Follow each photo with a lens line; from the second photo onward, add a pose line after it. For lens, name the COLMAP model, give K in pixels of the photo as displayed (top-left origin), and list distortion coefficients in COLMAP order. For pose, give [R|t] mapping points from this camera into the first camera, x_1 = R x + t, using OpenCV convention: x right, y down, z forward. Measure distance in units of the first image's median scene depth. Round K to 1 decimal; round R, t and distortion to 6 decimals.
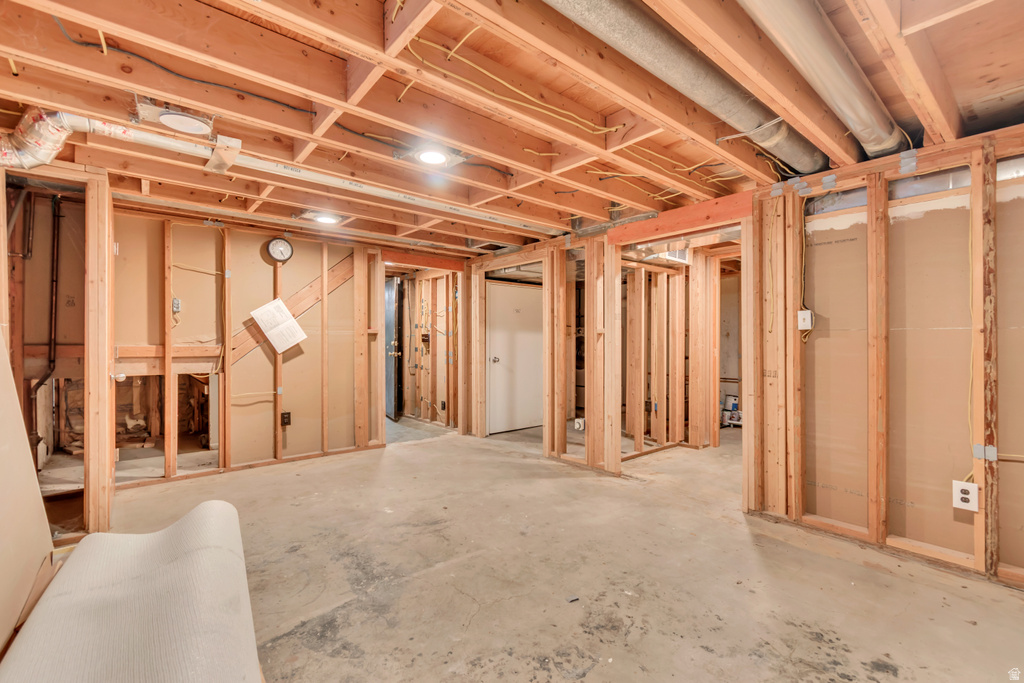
lens RADIAL K [[453.0, 0, 512.0], [0, 453.0, 341.5], [0, 0, 1]] dist [0.001357, -0.000446]
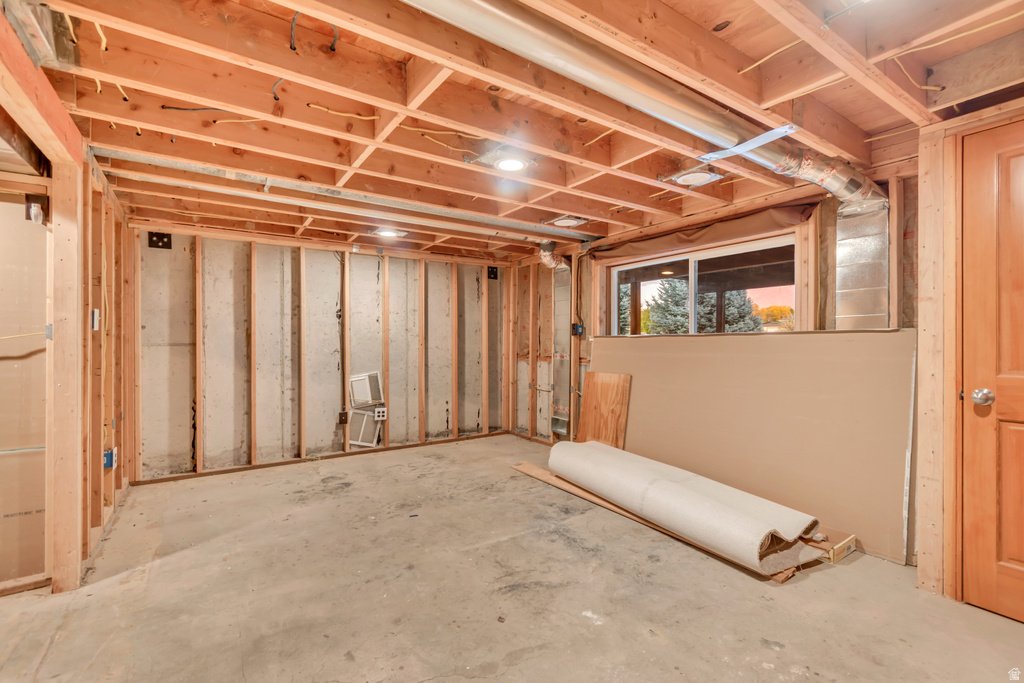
lens RADIAL K [[453.0, 0, 512.0], [0, 453.0, 341.5], [0, 0, 1]] dist [0.001357, -0.000446]
pose [[-0.994396, -0.000771, 0.105720, -0.293059], [-0.000560, 0.999998, 0.002024, -0.008019], [-0.105721, 0.001953, -0.994394, 2.078355]]
